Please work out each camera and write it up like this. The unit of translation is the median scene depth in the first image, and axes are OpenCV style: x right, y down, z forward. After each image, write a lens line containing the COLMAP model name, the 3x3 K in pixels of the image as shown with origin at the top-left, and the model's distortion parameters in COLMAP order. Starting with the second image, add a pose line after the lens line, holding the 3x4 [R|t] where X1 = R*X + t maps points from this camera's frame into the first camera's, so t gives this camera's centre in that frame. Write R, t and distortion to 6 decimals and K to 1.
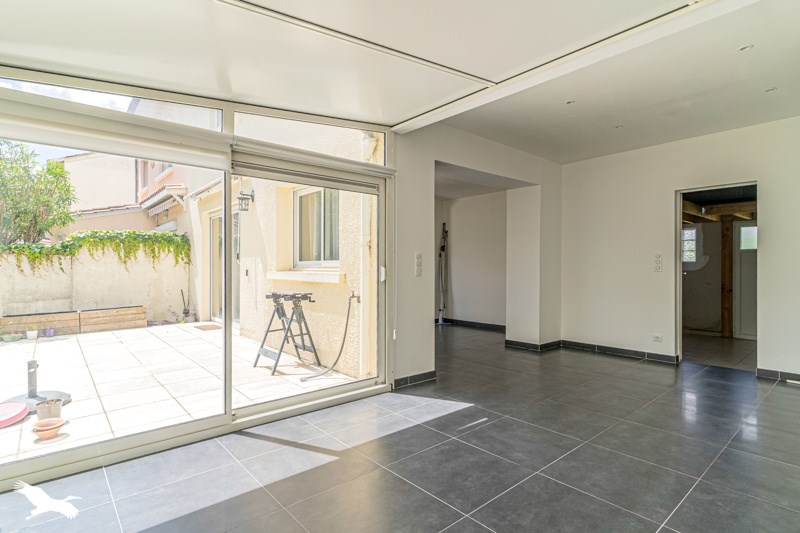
lens RADIAL K [[407.8, 0, 396.0], [0, 407.8, 265.3], [0, 0, 1]] dist [0.002952, 0.000613]
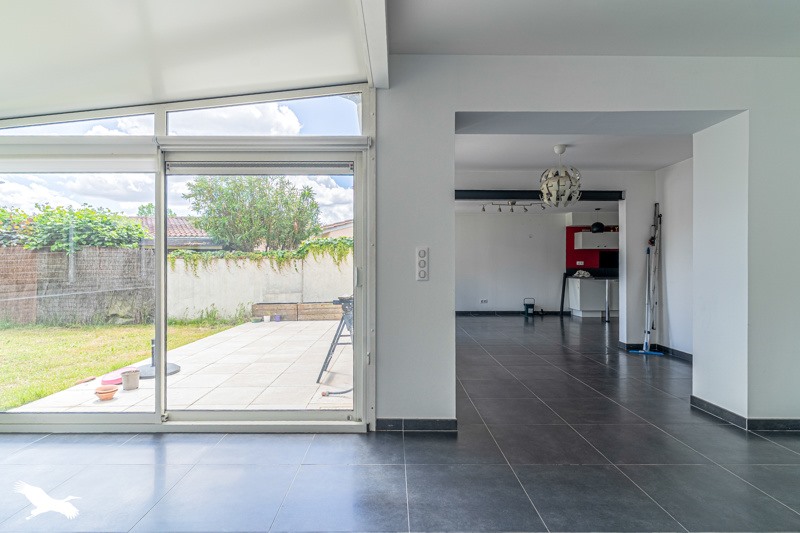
lens RADIAL K [[407.8, 0, 396.0], [0, 407.8, 265.3], [0, 0, 1]] dist [0.002952, 0.000613]
pose [[0.757783, -0.003272, -0.652499, 0.351319], [0.001223, 0.999993, -0.003594, 0.001283], [0.652506, 0.001926, 0.757781, 0.314585]]
